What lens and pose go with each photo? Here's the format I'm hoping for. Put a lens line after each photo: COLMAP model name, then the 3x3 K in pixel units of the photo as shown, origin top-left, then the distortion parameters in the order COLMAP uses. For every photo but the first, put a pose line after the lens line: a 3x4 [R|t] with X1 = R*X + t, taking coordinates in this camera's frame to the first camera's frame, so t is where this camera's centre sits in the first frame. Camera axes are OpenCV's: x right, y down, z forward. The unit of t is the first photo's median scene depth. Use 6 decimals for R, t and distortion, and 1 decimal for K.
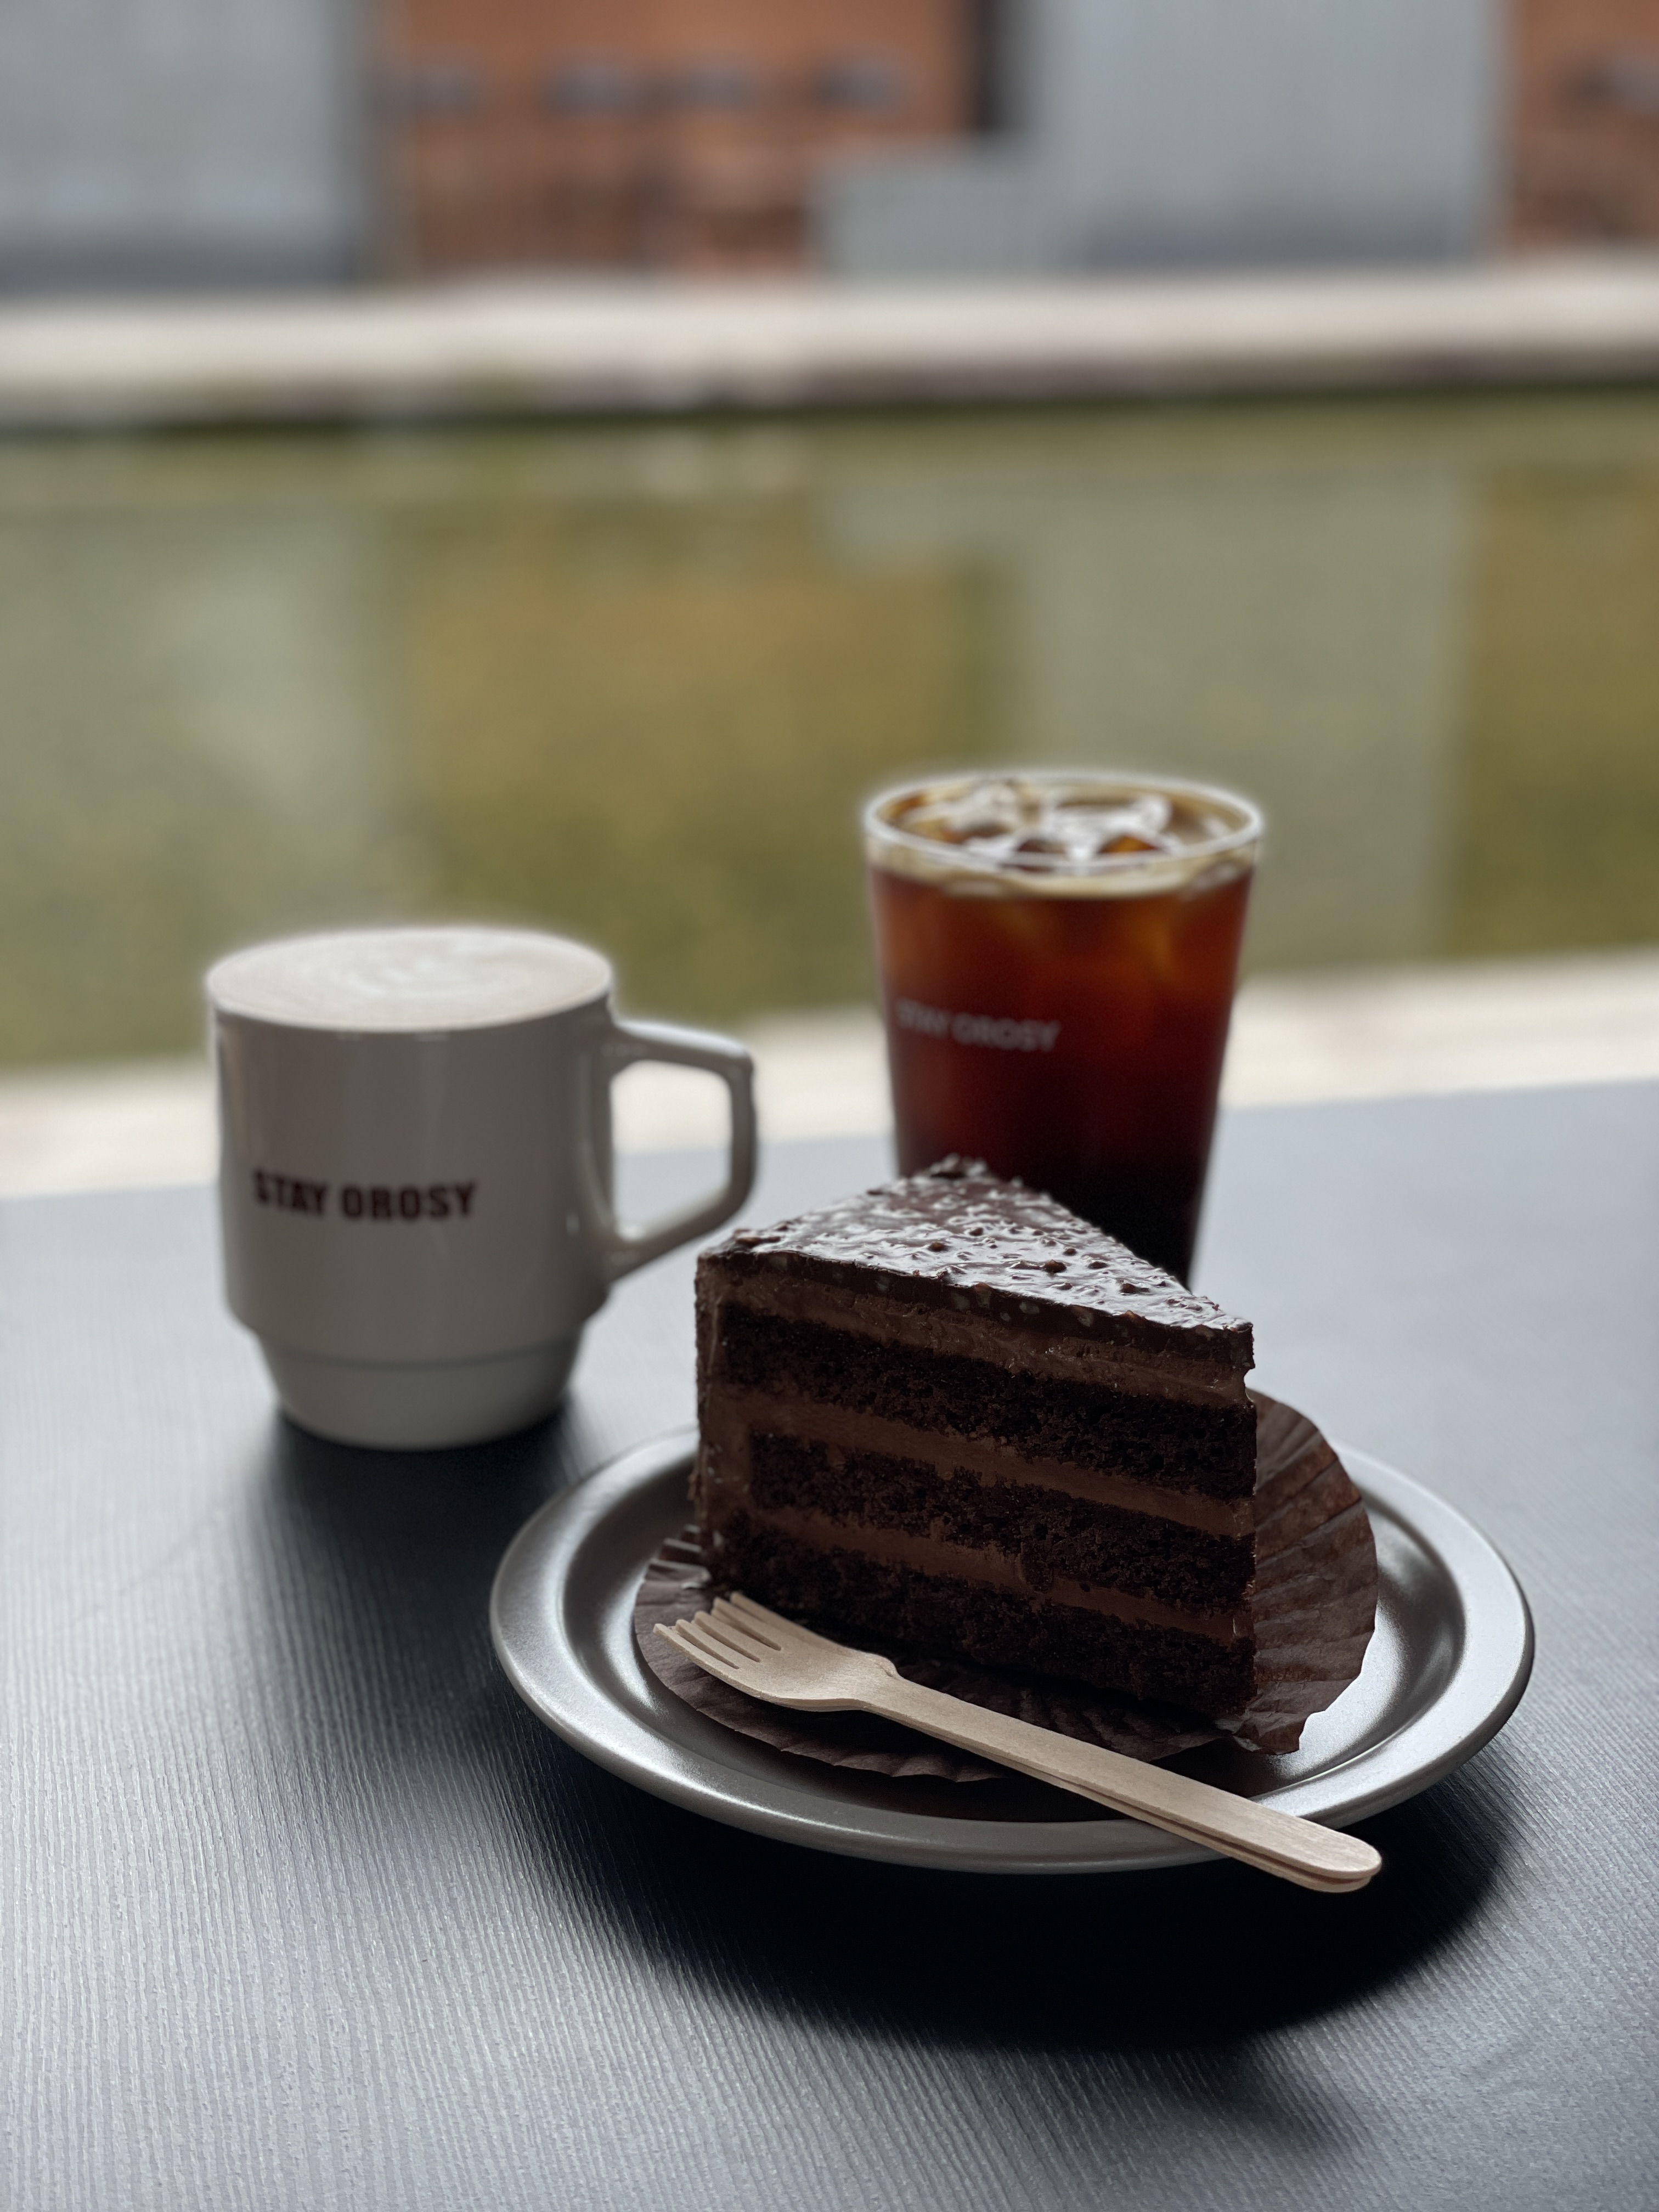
lens RADIAL K [[3408.5, 0, 829.5], [0, 3408.5, 1106.0], [0, 0, 1]] dist [0.021678, -0.046412]
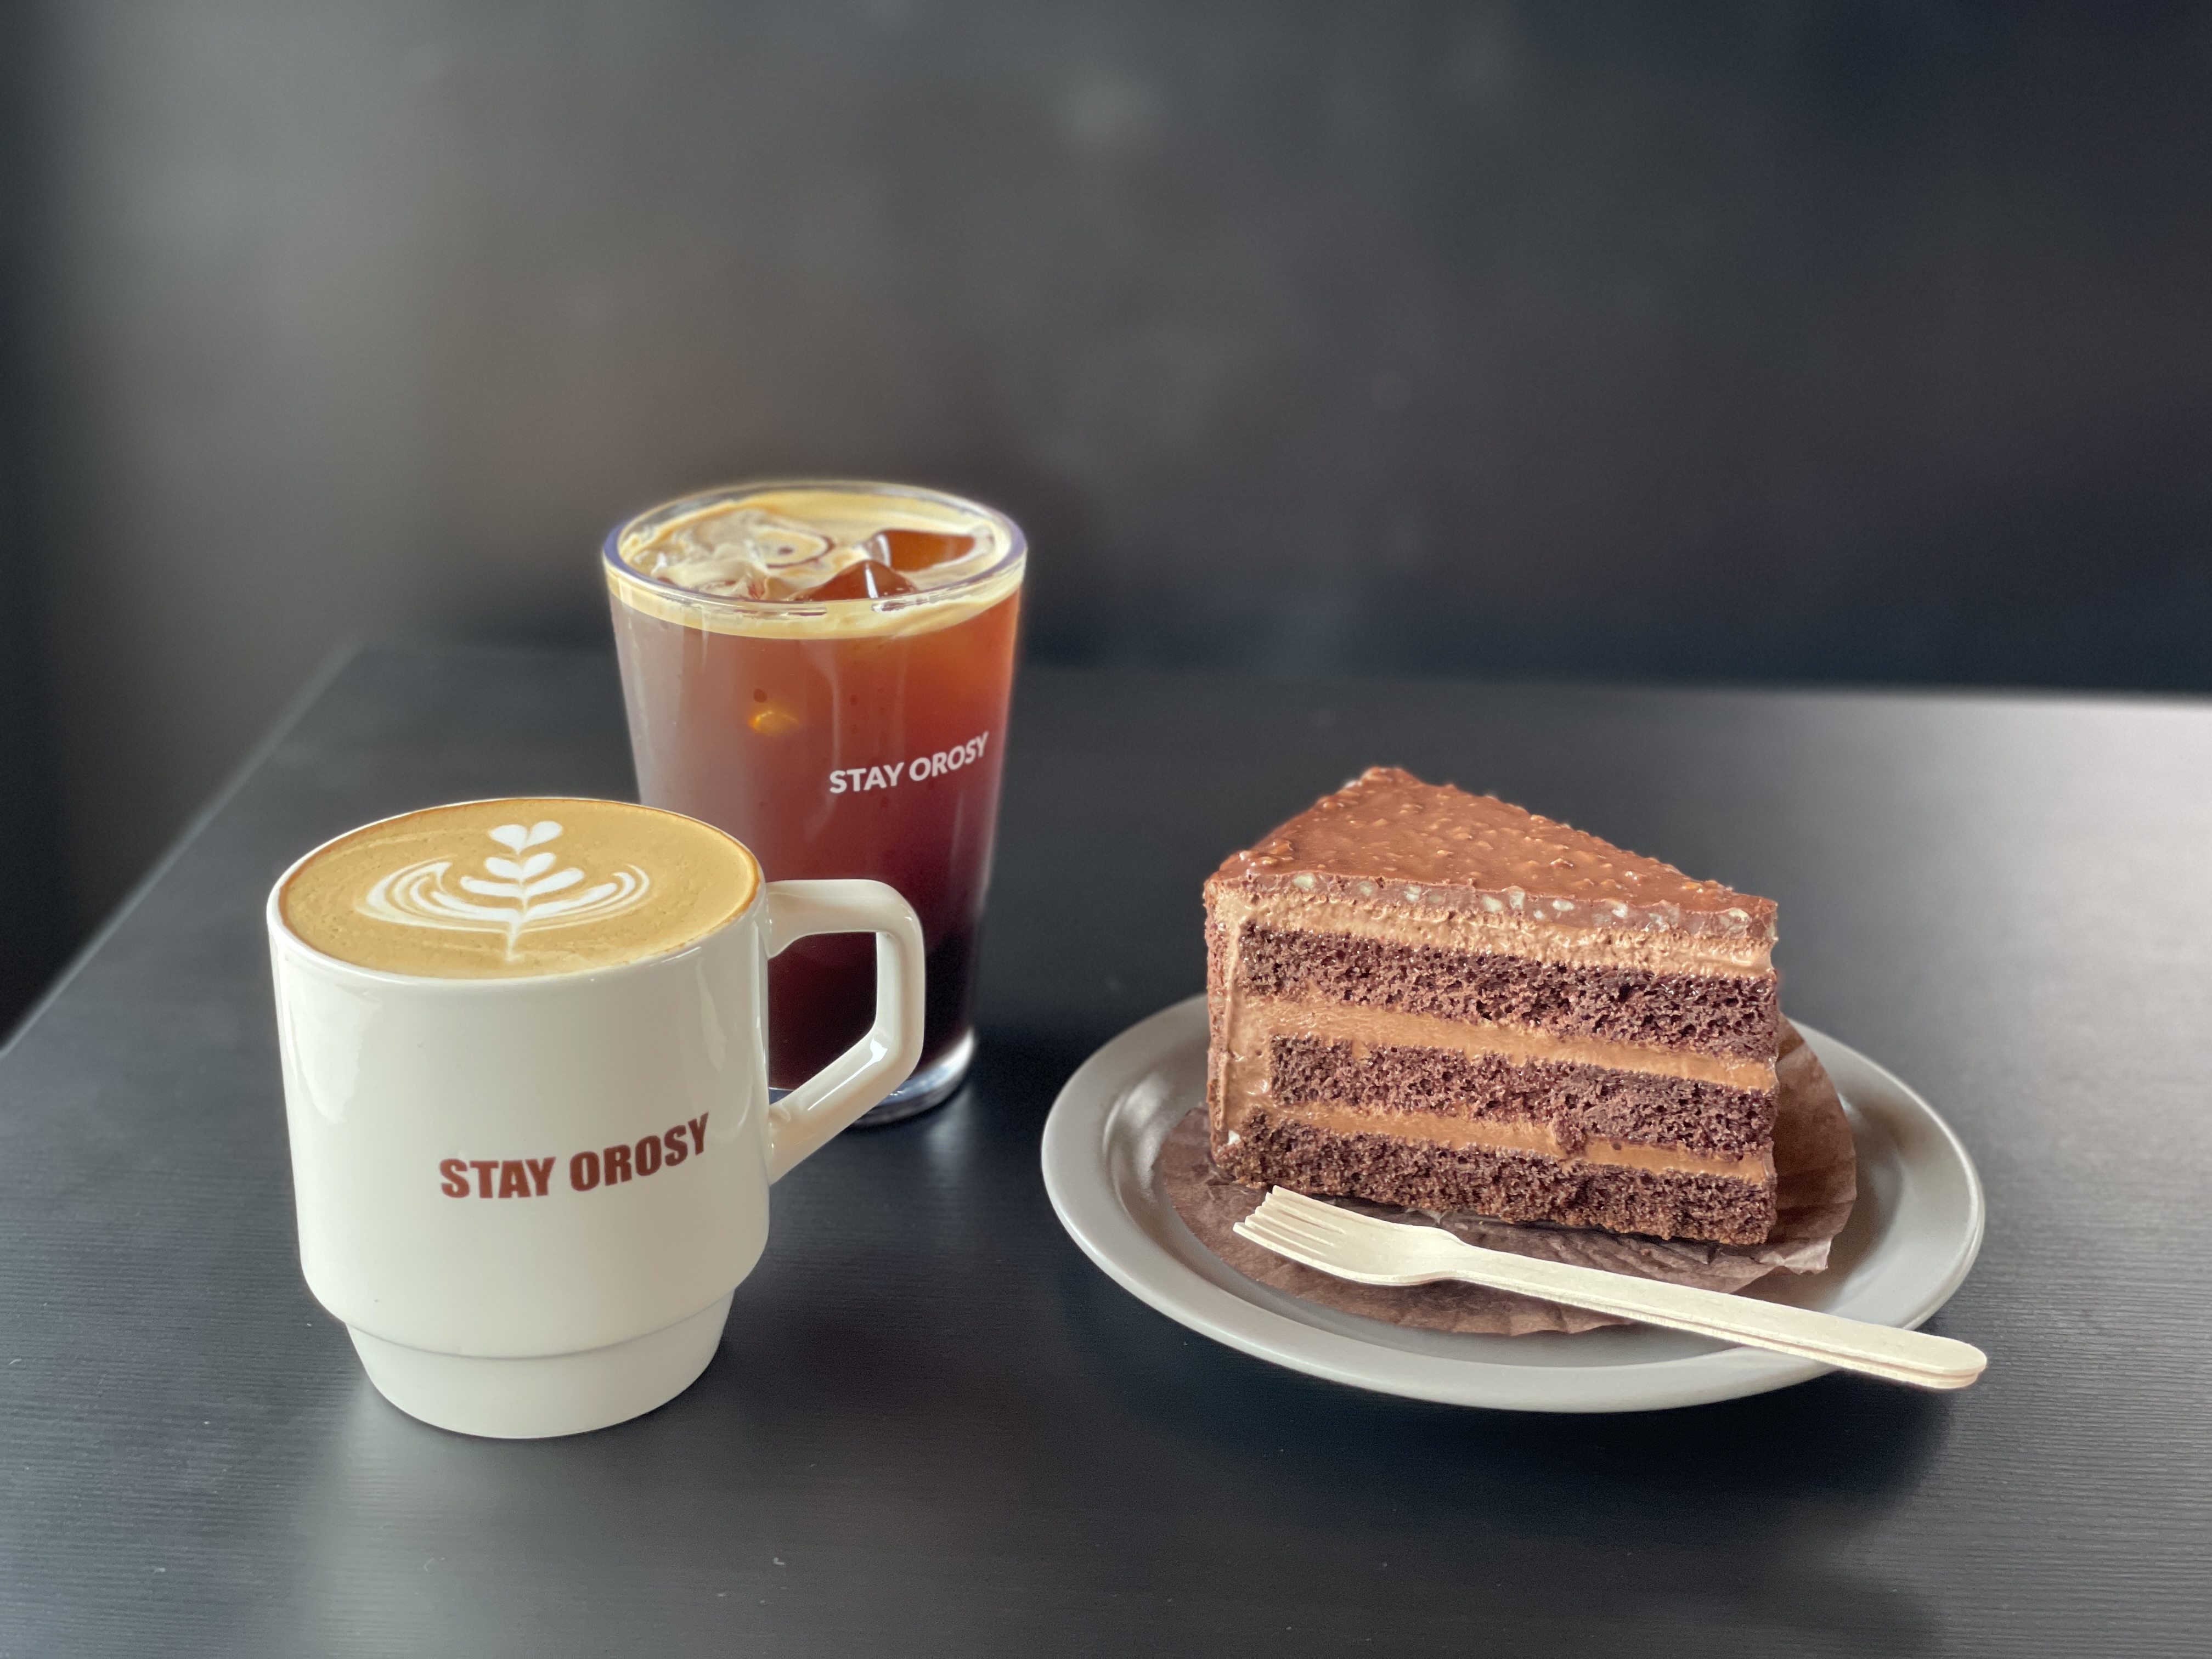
lens RADIAL K [[3408.5, 0, 1106.0], [0, 3408.5, 829.5], [0, 0, 1]] dist [0.021678, -0.046412]
pose [[0.961817, -0.091695, 0.257875, -0.356752], [0.071690, 0.993716, 0.085959, -0.068846], [-0.264137, -0.064189, 0.962347, -0.026598]]
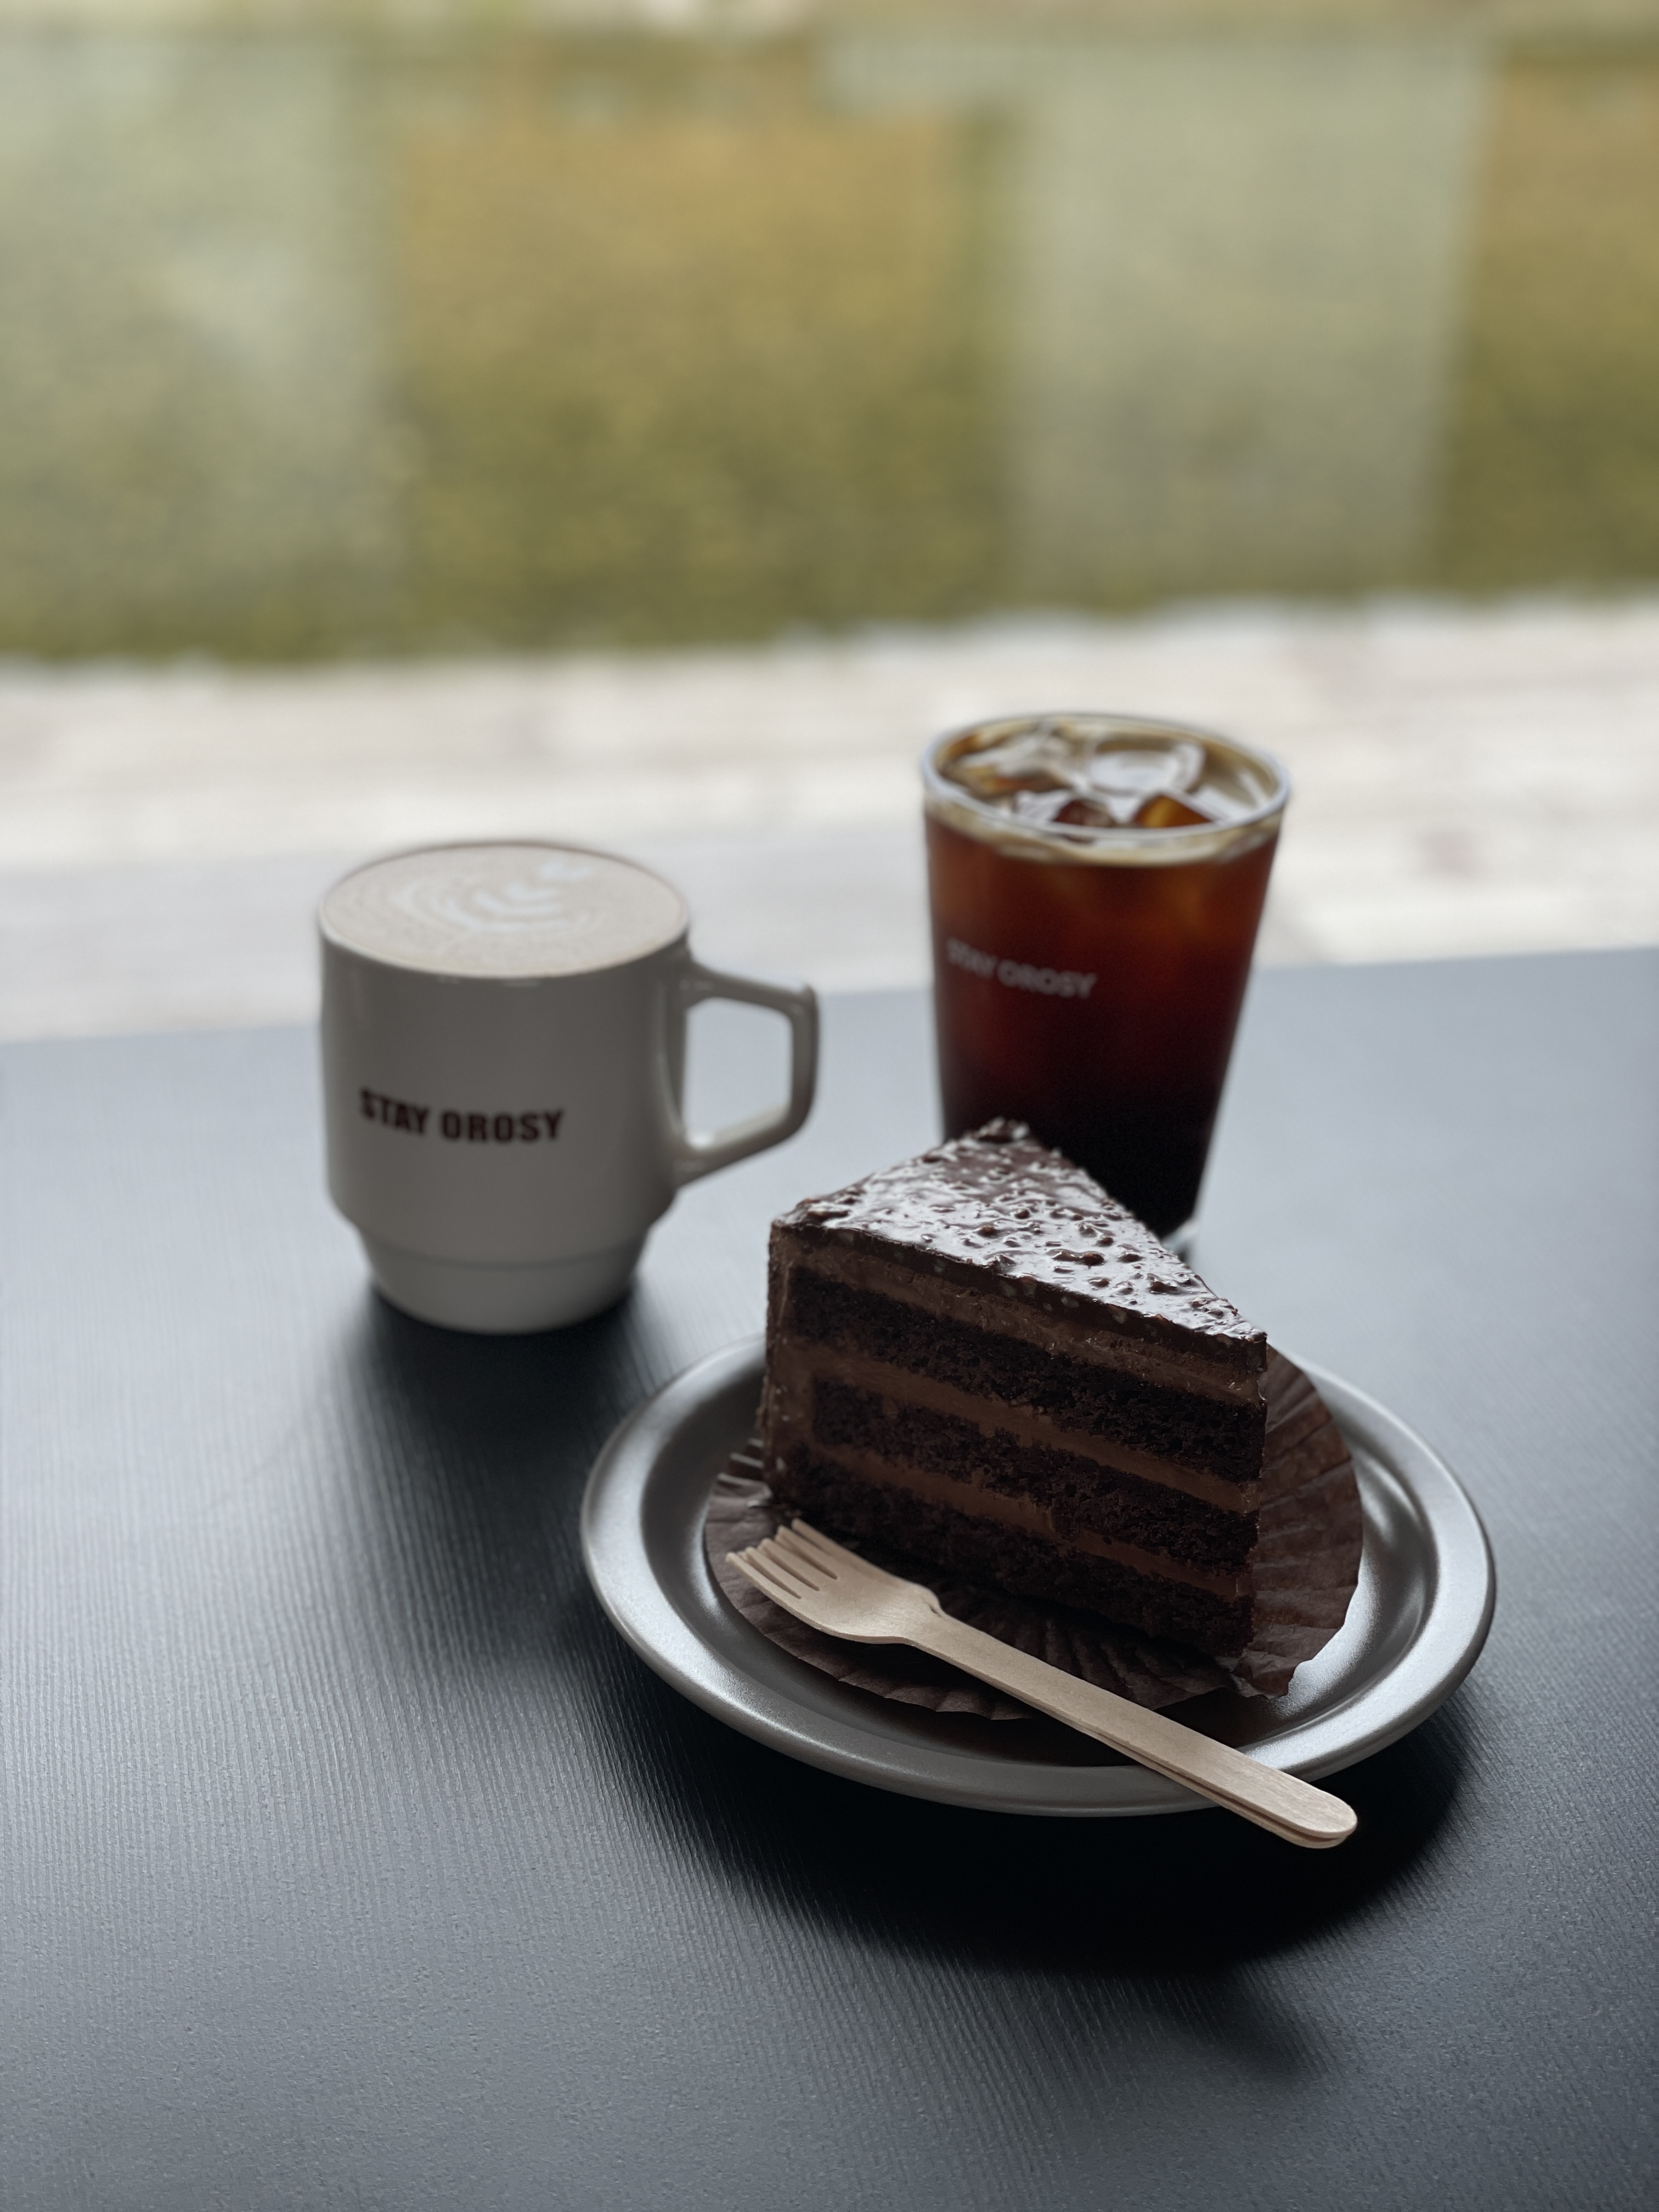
lens RADIAL K [[3408.5, 0, 829.5], [0, 3408.5, 1106.0], [0, 0, 1]] dist [0.021678, -0.046412]
pose [[0.999352, 0.033102, 0.014141, -0.037996], [-0.034762, 0.989493, 0.140337, -0.156025], [-0.009347, -0.140737, 0.990003, -0.106199]]
